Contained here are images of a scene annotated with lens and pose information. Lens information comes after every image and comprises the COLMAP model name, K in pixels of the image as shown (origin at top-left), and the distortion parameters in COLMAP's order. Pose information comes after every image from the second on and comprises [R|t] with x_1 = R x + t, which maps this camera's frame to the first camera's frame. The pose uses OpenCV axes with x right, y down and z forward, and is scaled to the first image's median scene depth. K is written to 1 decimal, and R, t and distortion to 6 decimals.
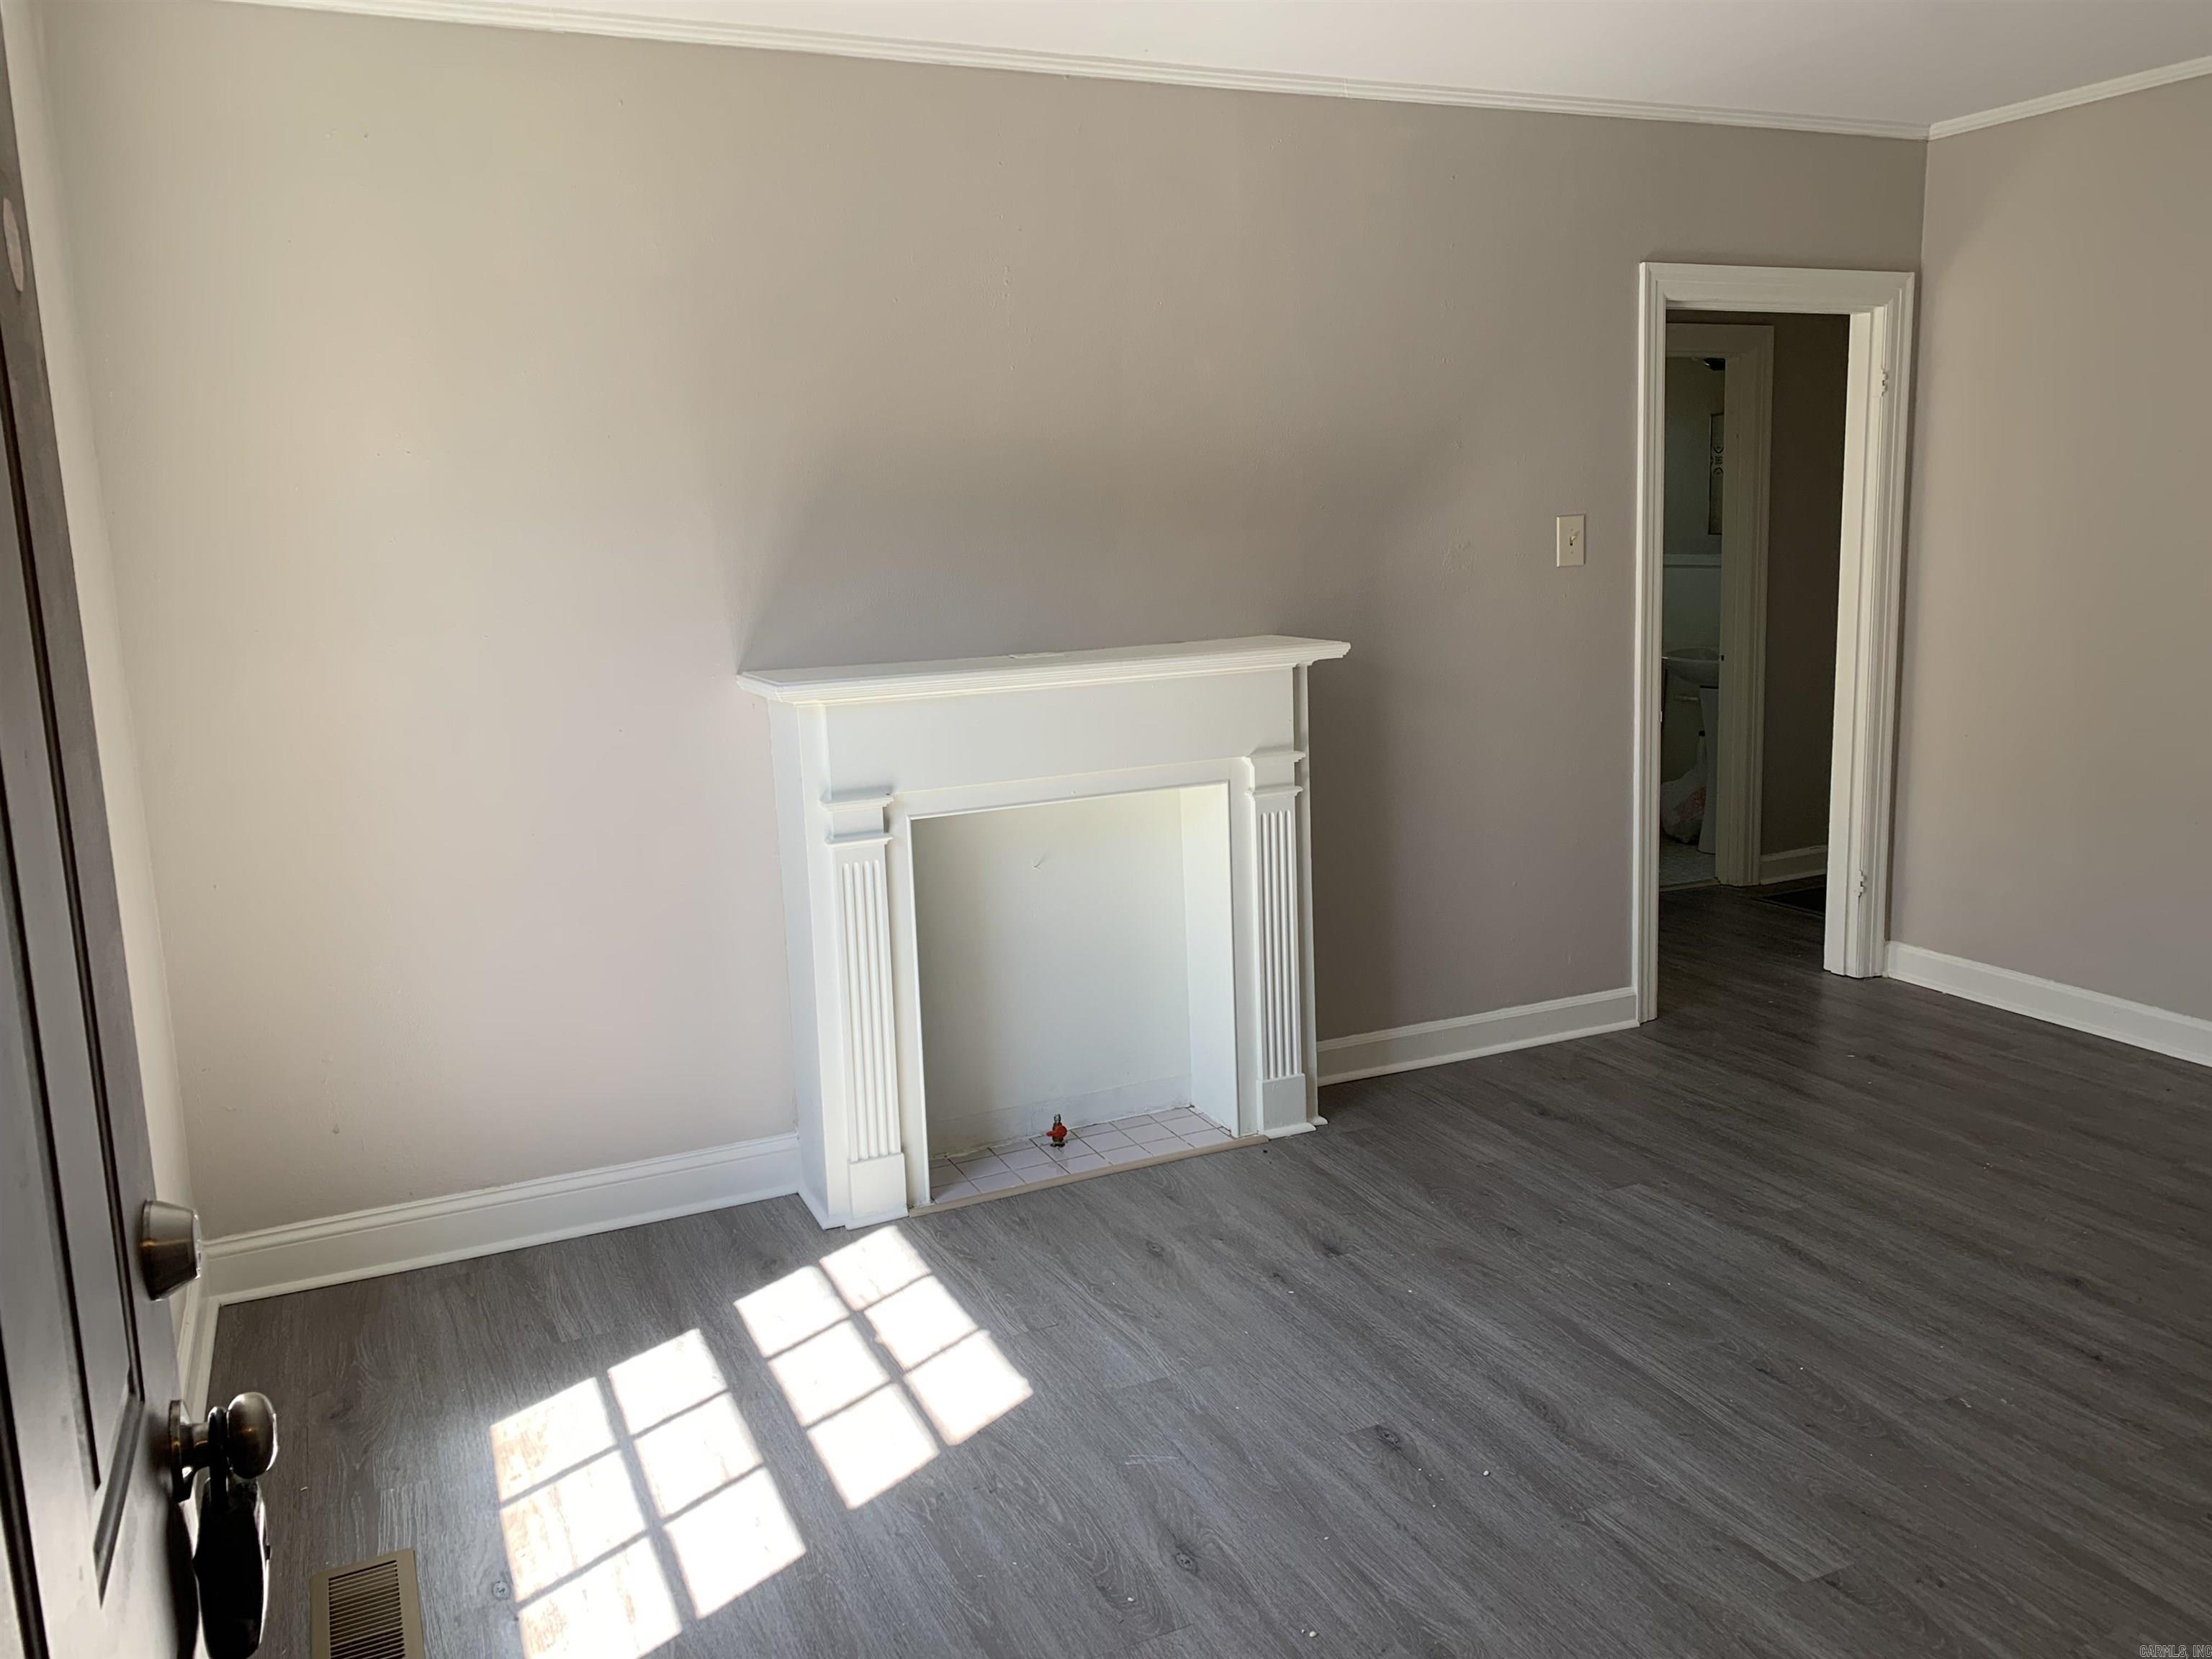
lens RADIAL K [[1746.0, 0, 1106.0], [0, 1746.0, 829.5], [0, 0, 1]] dist [0.007174, 0.004011]
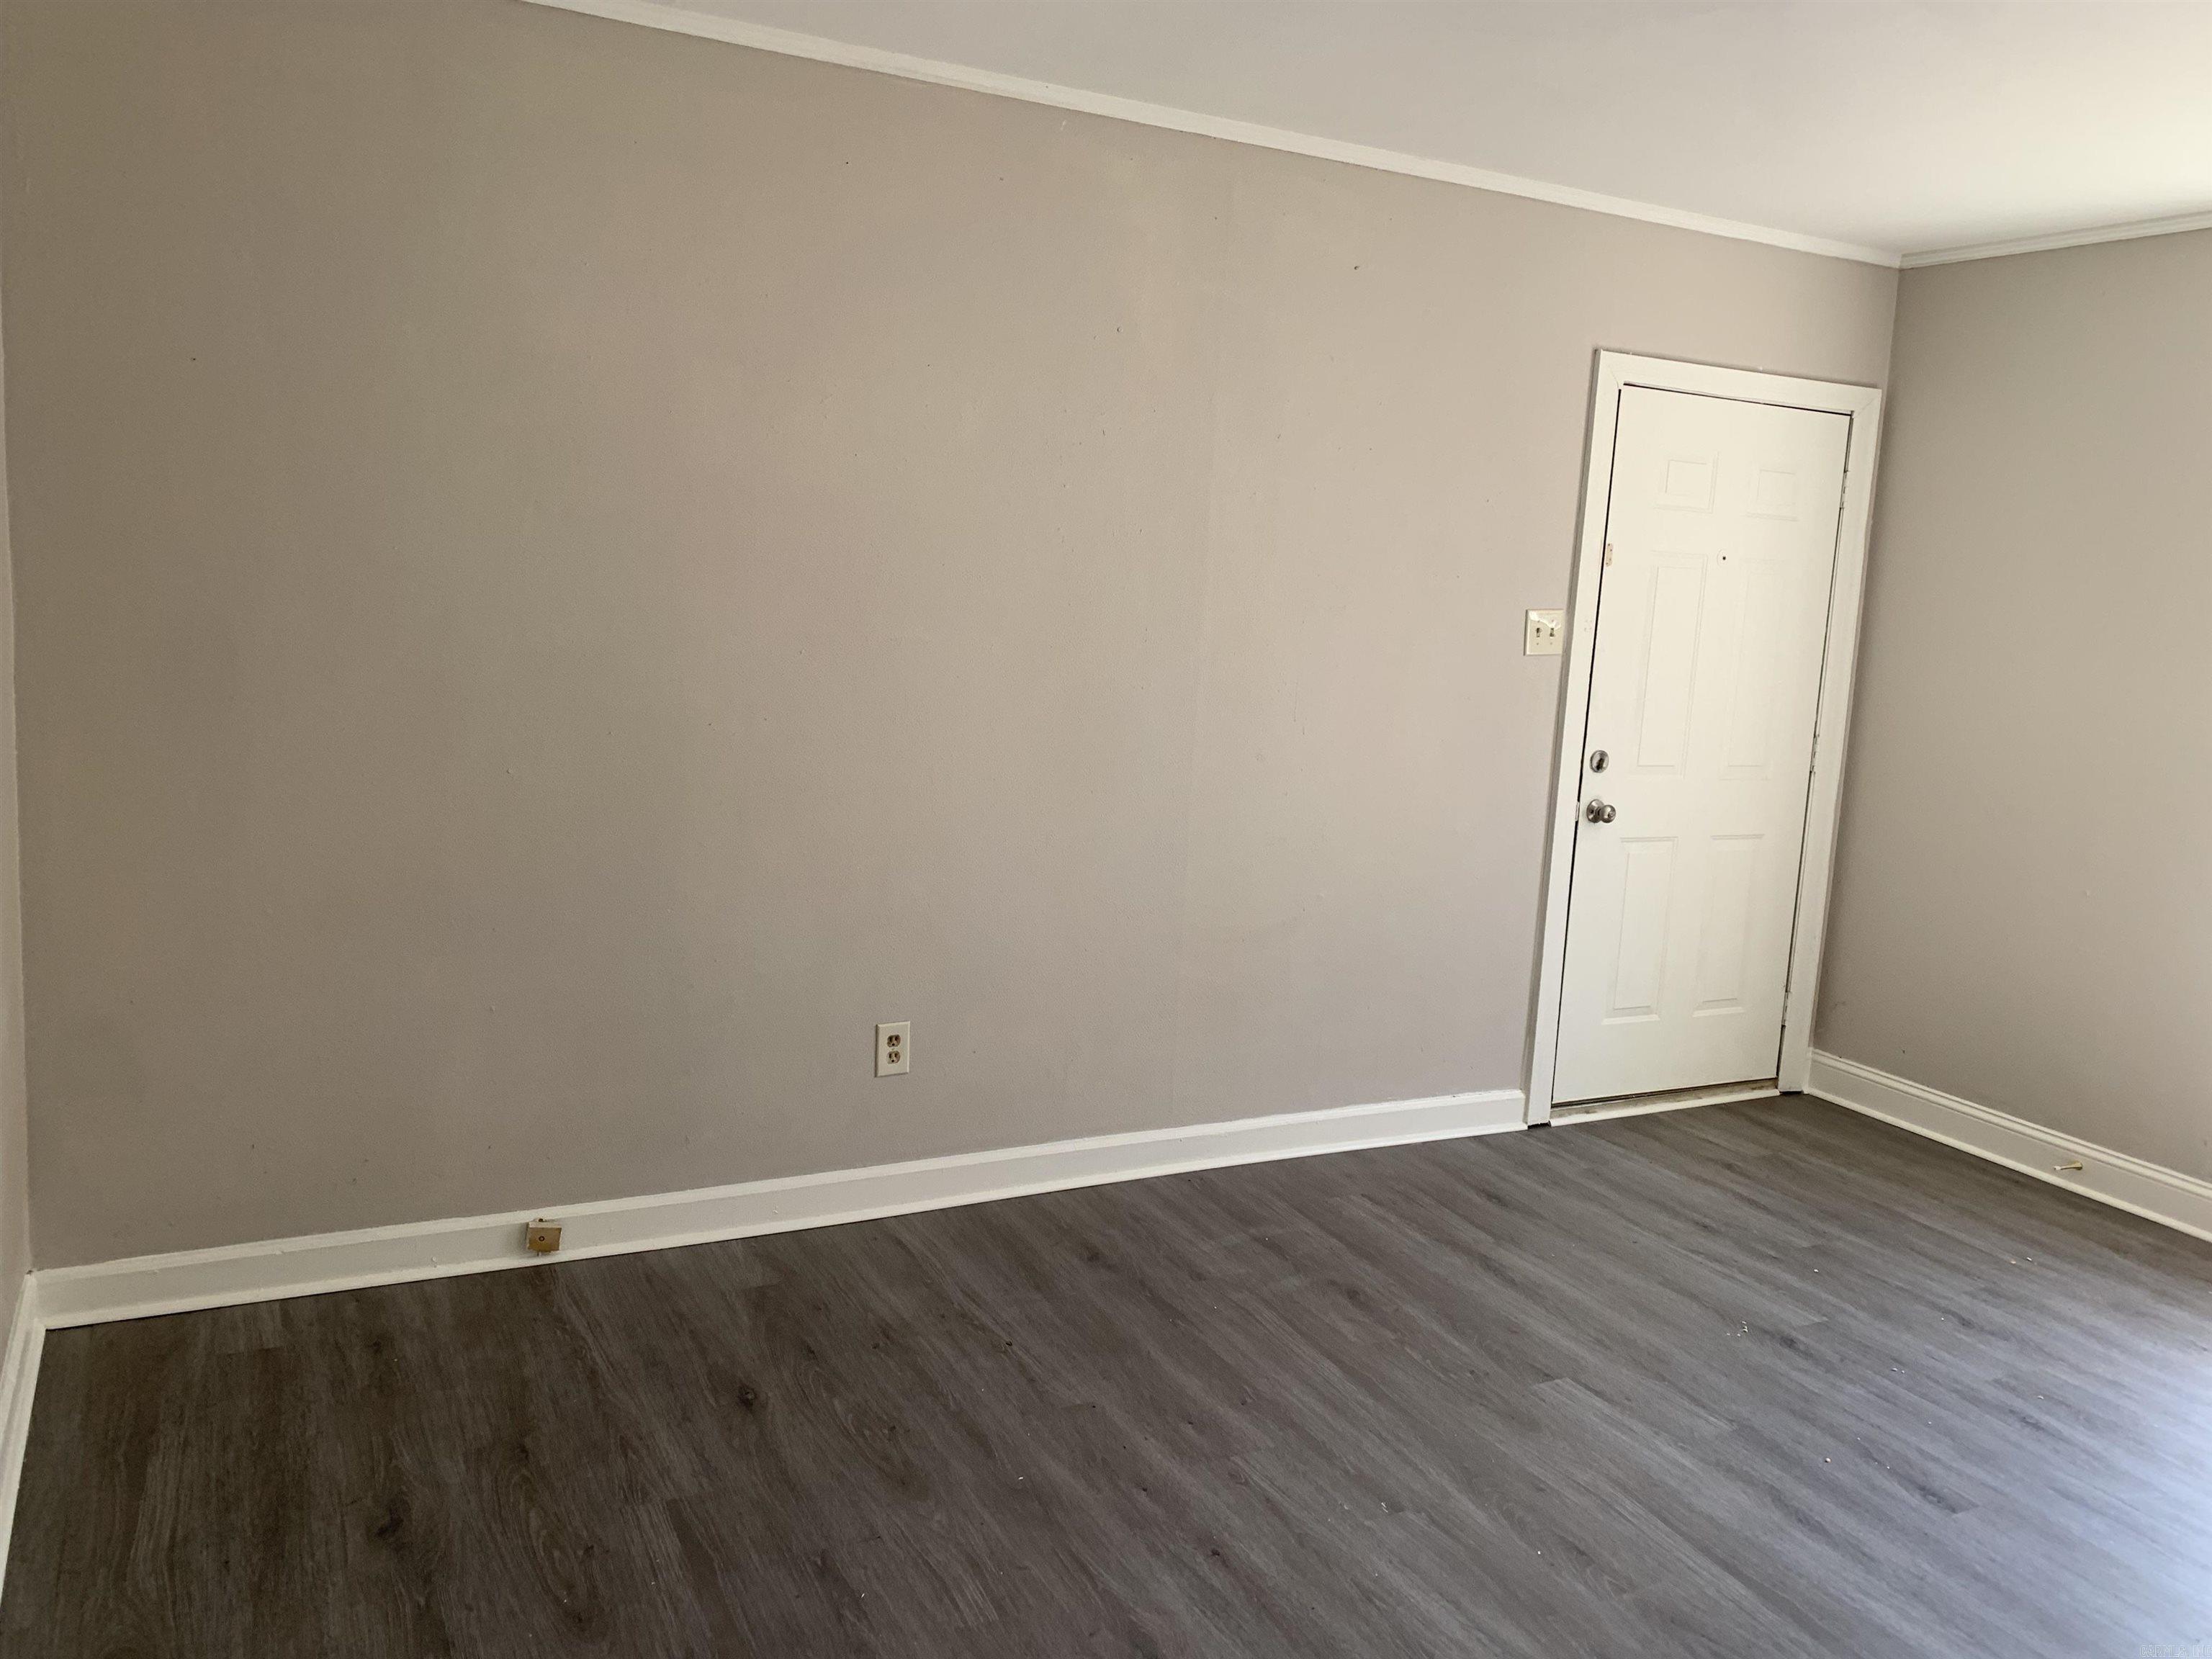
lens RADIAL K [[1746.0, 0, 1106.0], [0, 1746.0, 829.5], [0, 0, 1]] dist [0.007174, 0.004011]
pose [[-0.998613, -0.014596, -0.050580, 0.725426], [-0.030003, 0.947278, 0.319006, -0.357742], [0.043257, 0.320081, -0.946402, 1.862903]]
